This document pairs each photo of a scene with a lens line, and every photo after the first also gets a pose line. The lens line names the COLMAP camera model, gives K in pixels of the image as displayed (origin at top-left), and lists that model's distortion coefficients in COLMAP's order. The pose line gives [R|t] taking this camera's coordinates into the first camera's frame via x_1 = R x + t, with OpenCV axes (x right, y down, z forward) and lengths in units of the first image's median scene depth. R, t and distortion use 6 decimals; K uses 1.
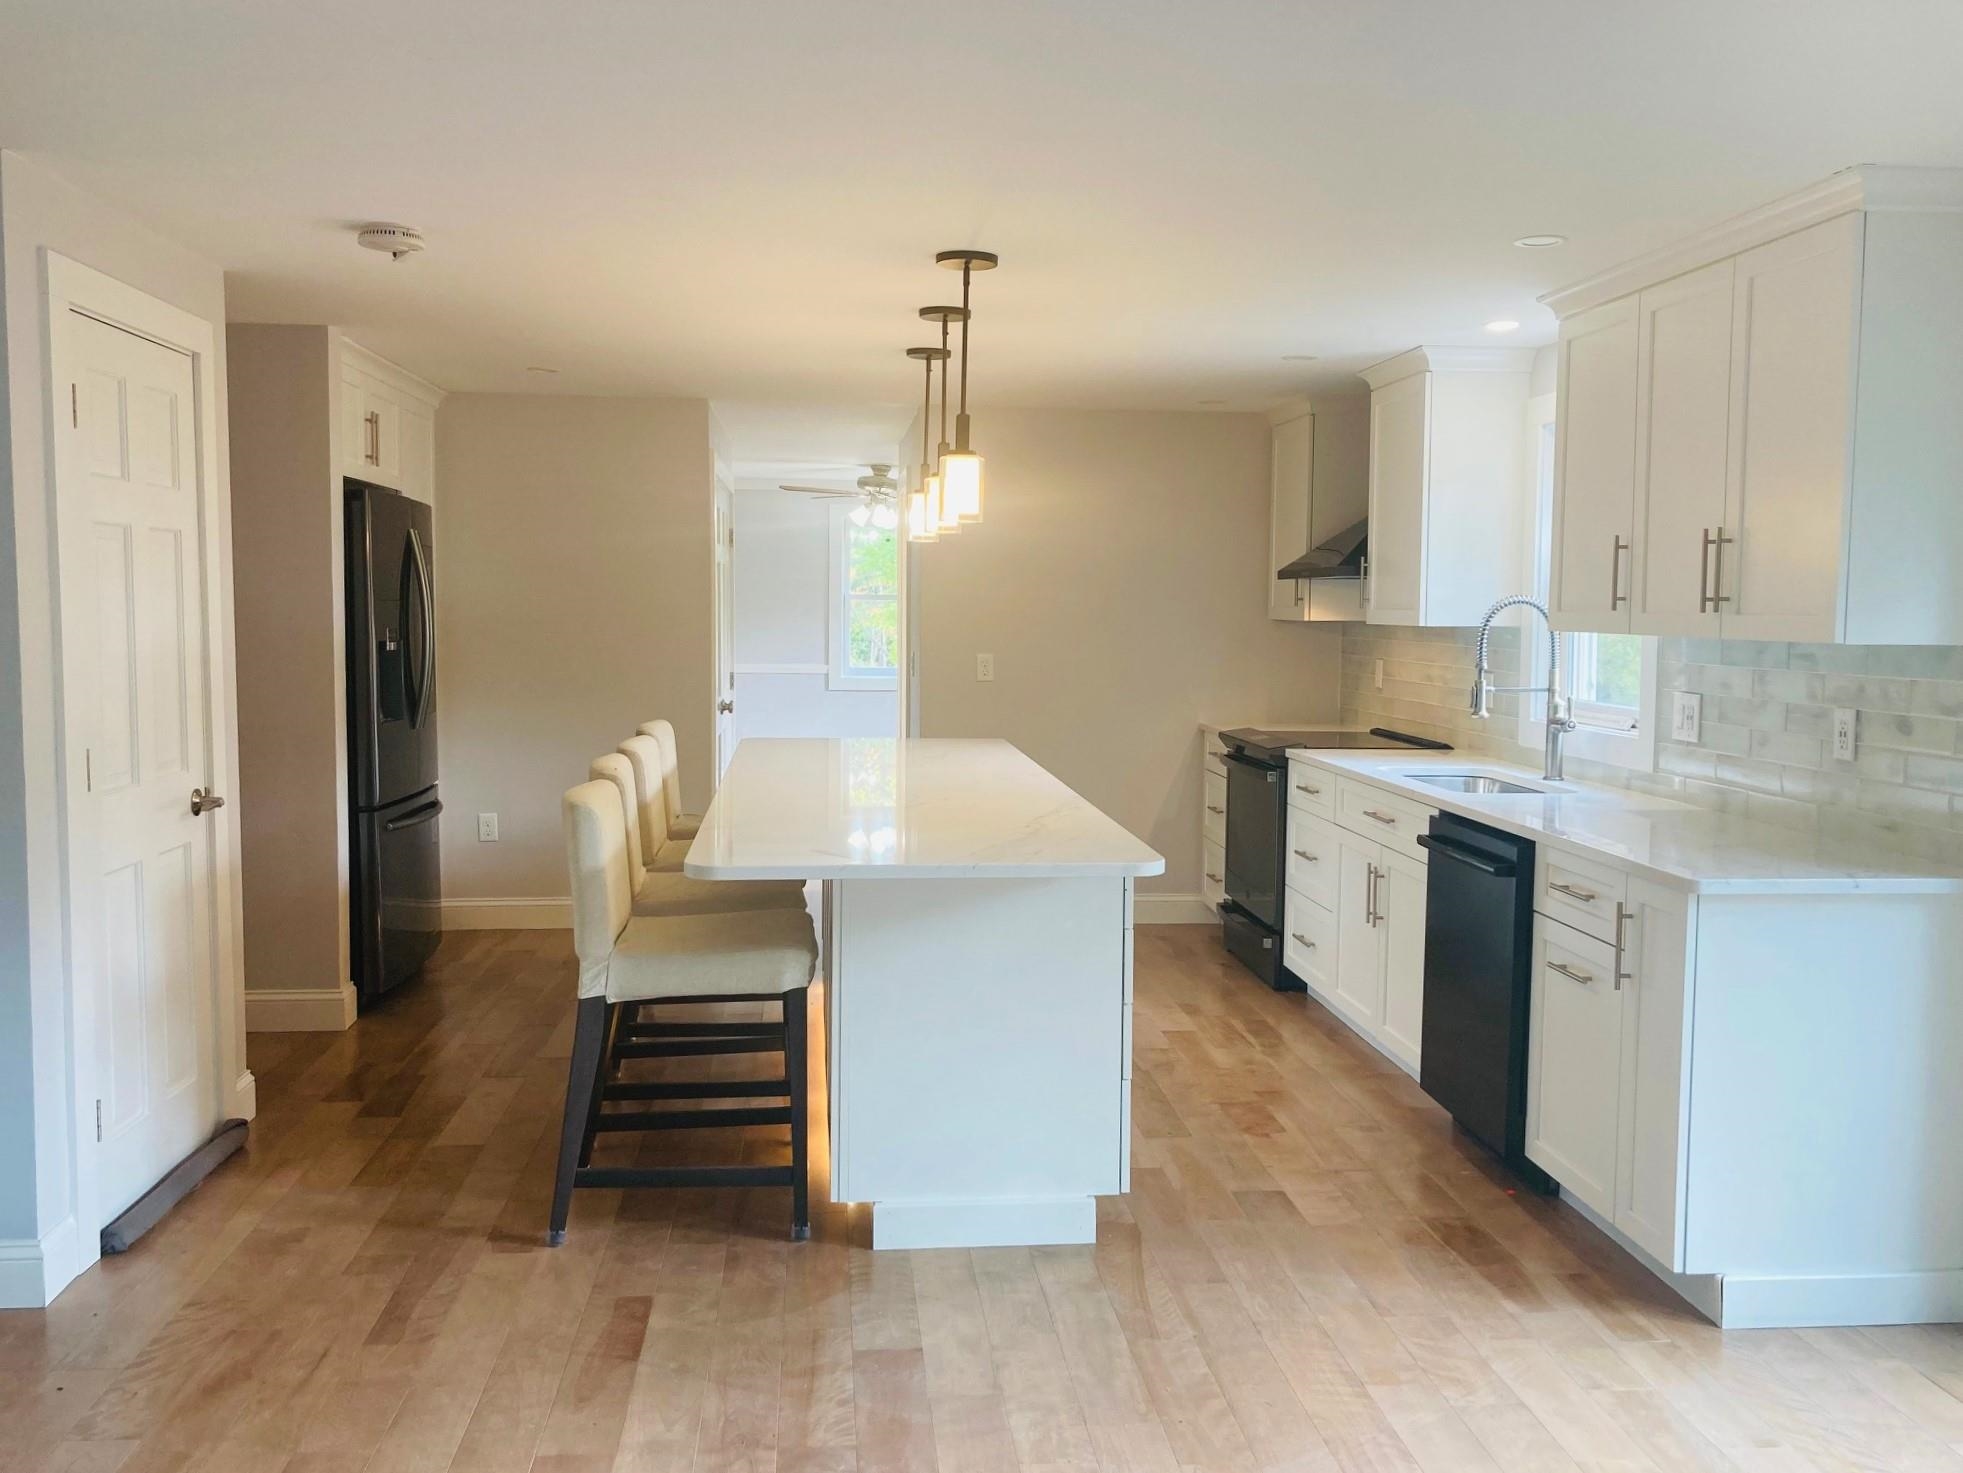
lens RADIAL K [[1648.5, 0, 981.5], [0, 1648.5, 736.5], [0, 0, 1]] dist [0.002055, -0.003375]
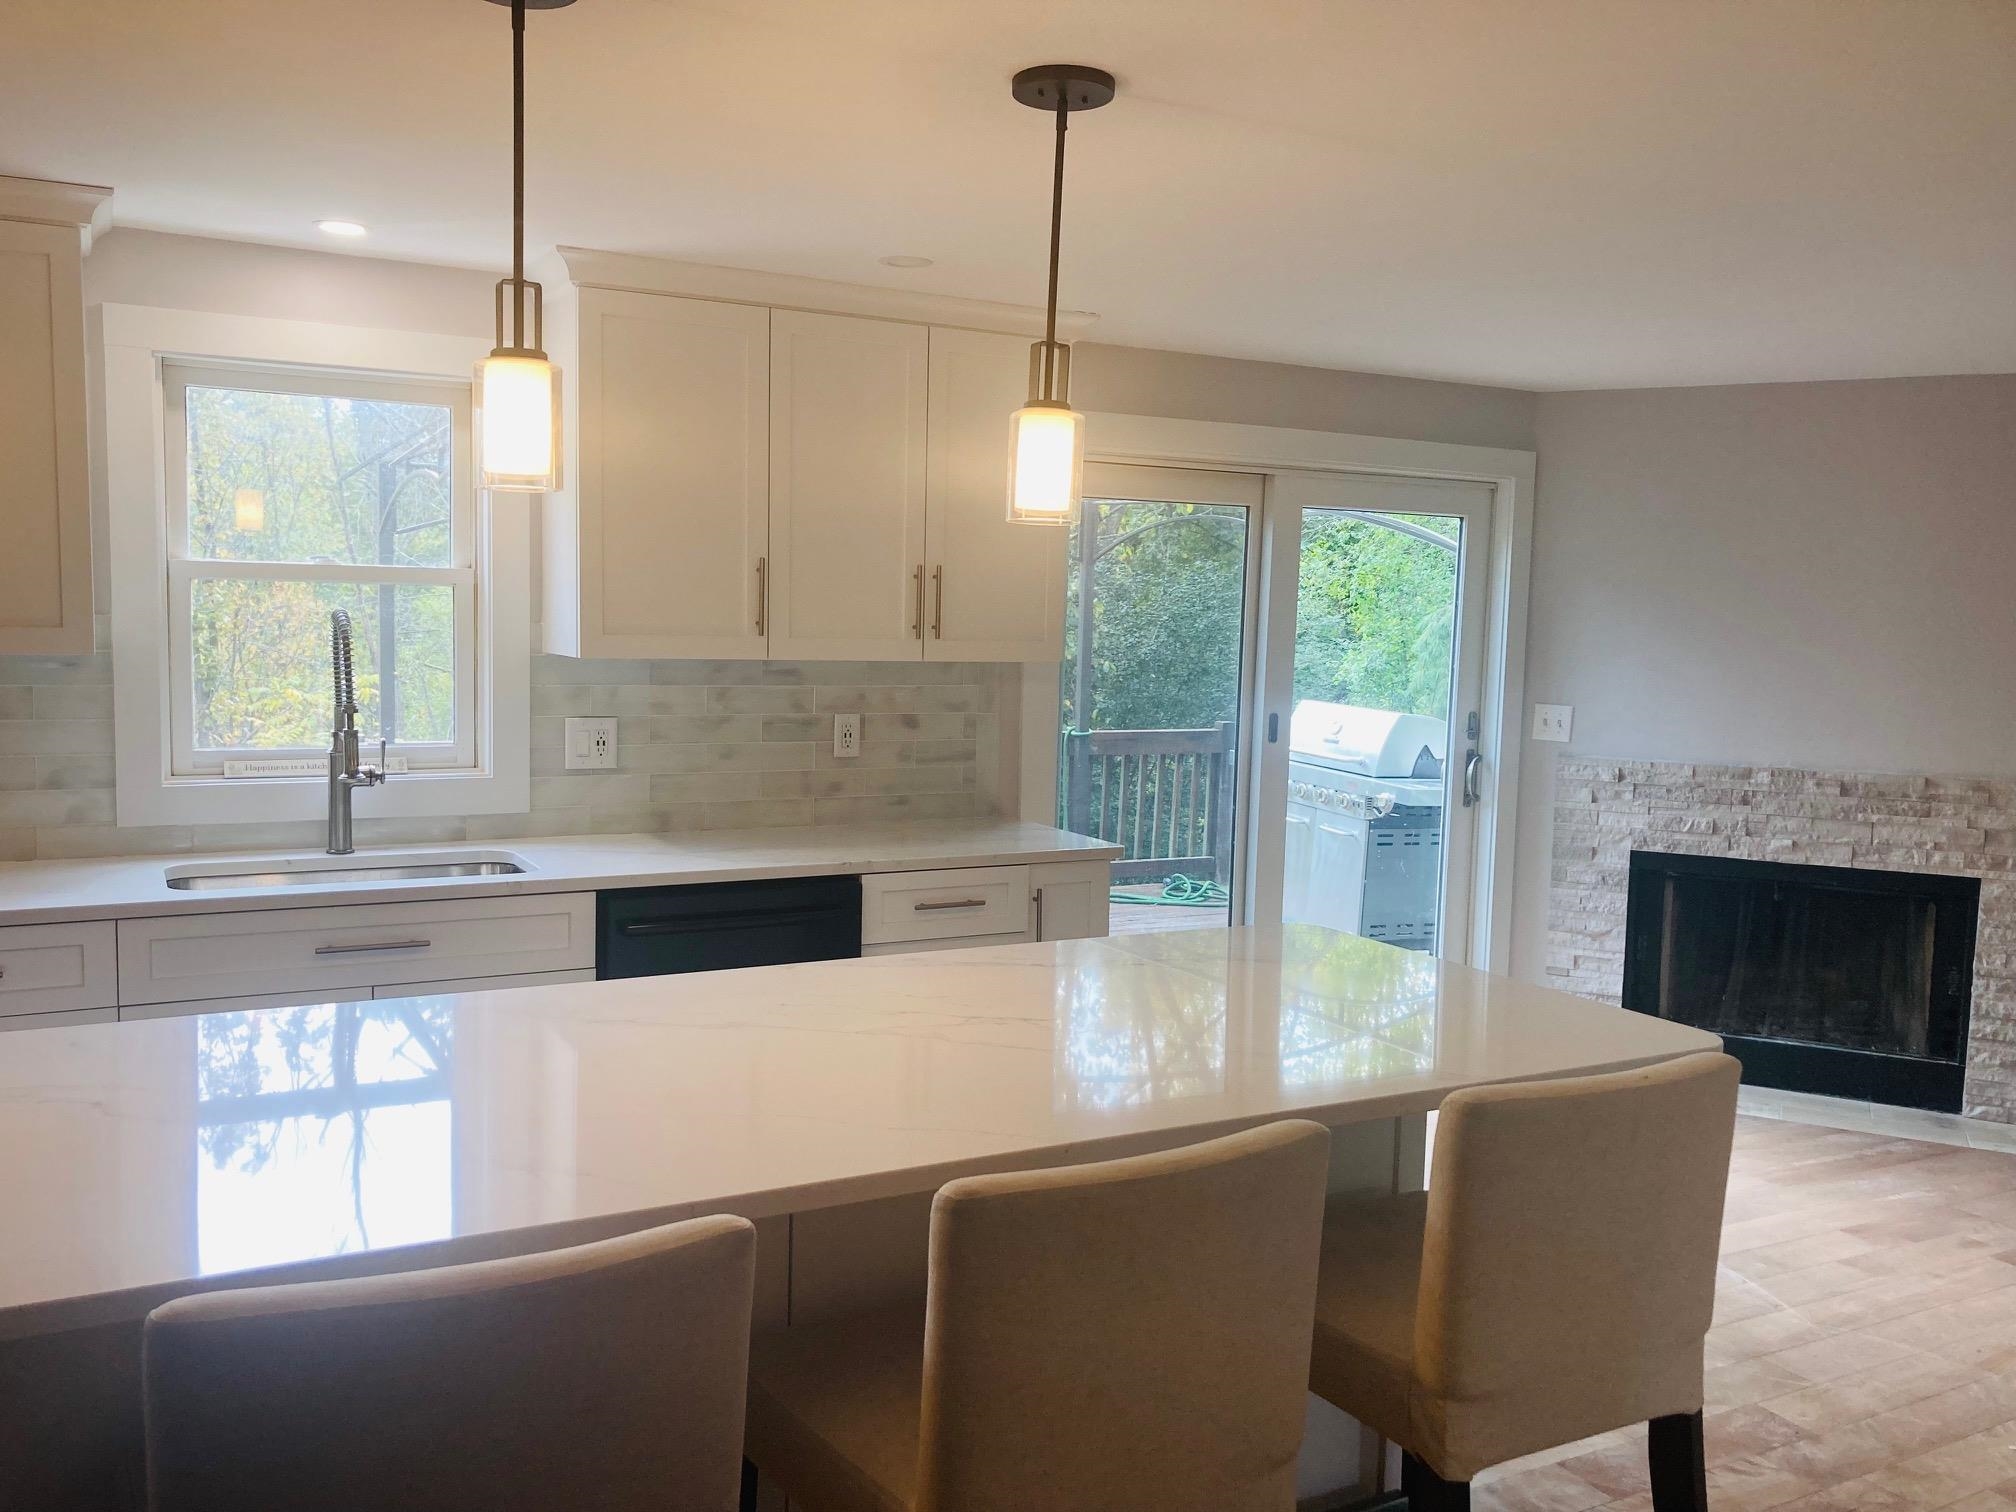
lens RADIAL K [[1674.0, 0, 1026.9], [0, 1674.0, 766.6], [0, 0, 1]] dist [0.079262, -0.059193]
pose [[-0.396145, -0.101444, 0.912567, -0.520925], [0.046866, 0.990349, 0.130434, -0.107585], [-0.916991, 0.094439, -0.387567, 1.109485]]
